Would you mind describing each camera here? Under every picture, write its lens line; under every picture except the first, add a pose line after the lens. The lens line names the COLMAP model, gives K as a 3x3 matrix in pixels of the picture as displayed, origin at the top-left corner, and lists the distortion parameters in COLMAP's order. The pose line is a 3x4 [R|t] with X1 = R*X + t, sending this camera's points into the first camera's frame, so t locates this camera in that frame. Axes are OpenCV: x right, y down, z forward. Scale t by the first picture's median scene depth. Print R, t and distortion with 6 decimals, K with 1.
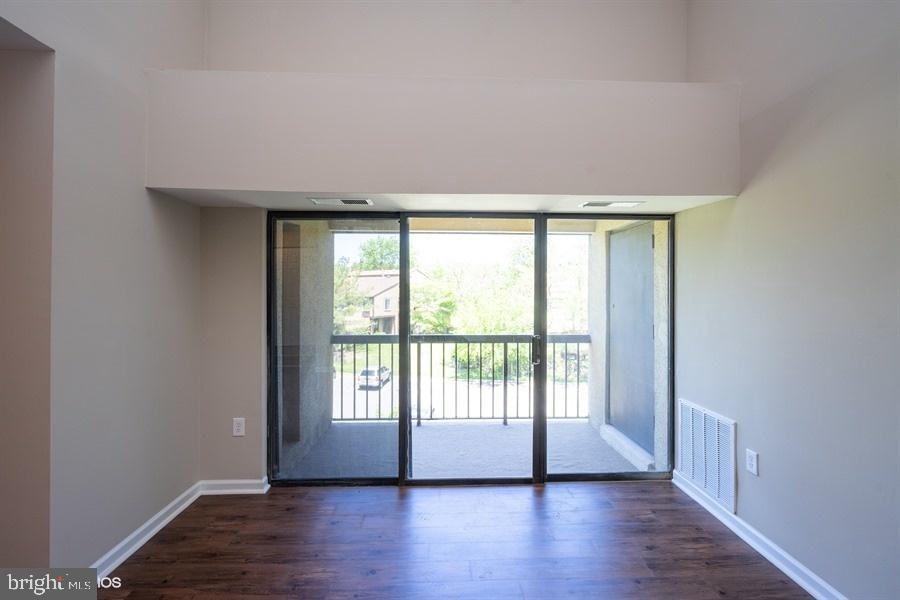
lens RADIAL K [[418.0, 0, 449.8], [0, 418.0, 292.6], [0, 0, 1]] dist [-0.006826, 0.001667]
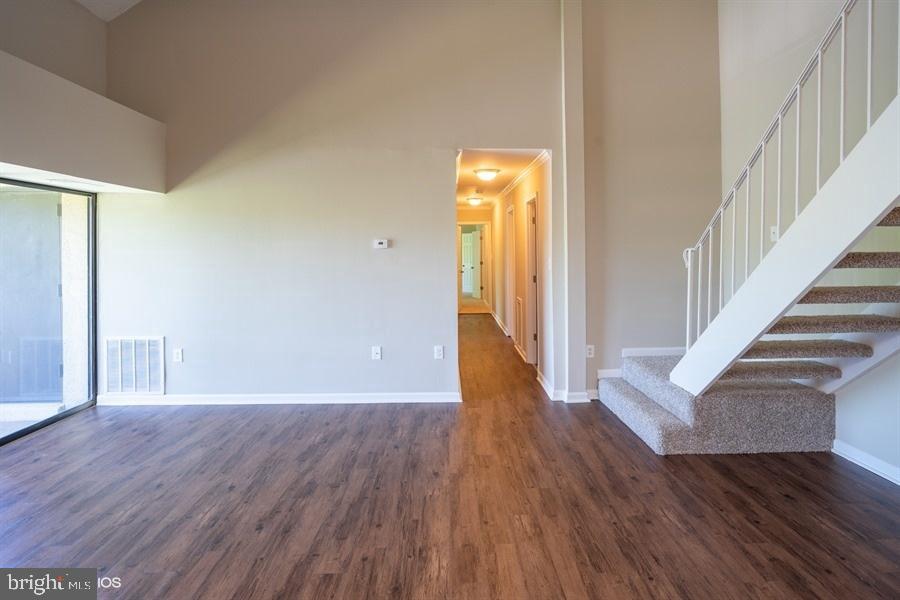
lens RADIAL K [[418.0, 0, 457.7], [0, 418.0, 254.3], [0, 0, 1]] dist [-0.006826, 0.001667]
pose [[0.017614, -0.003083, 0.999840, -0.703469], [0.012109, 0.999923, 0.002870, 0.007314], [-0.999772, 0.012056, 0.017650, -0.116811]]
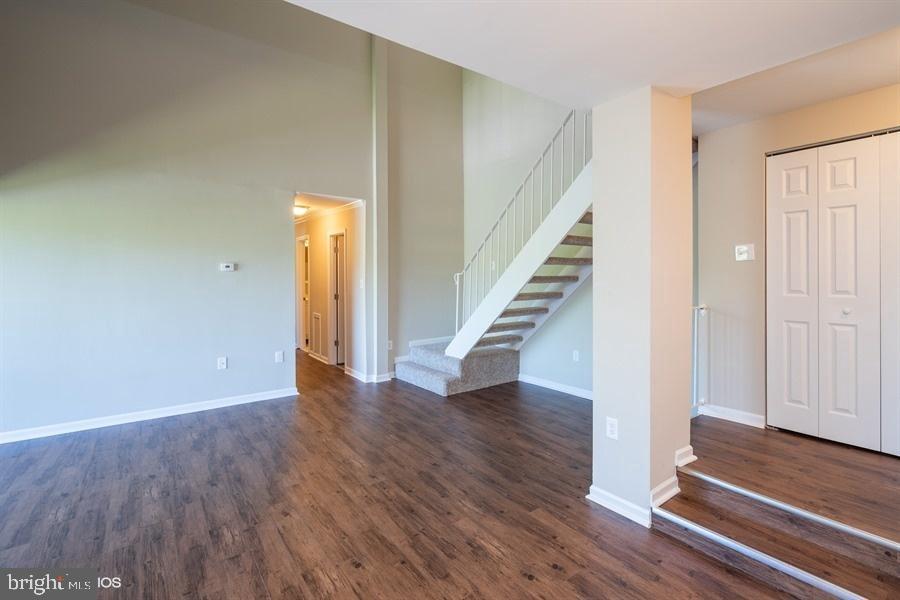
lens RADIAL K [[418.0, 0, 443.4], [0, 418.0, 276.6], [0, 0, 1]] dist [-0.006826, 0.001667]
pose [[-0.561788, -0.002527, 0.827278, -1.051294], [0.004233, 0.999973, 0.005929, 0.003990], [-0.827271, 0.006832, -0.561762, 0.326176]]
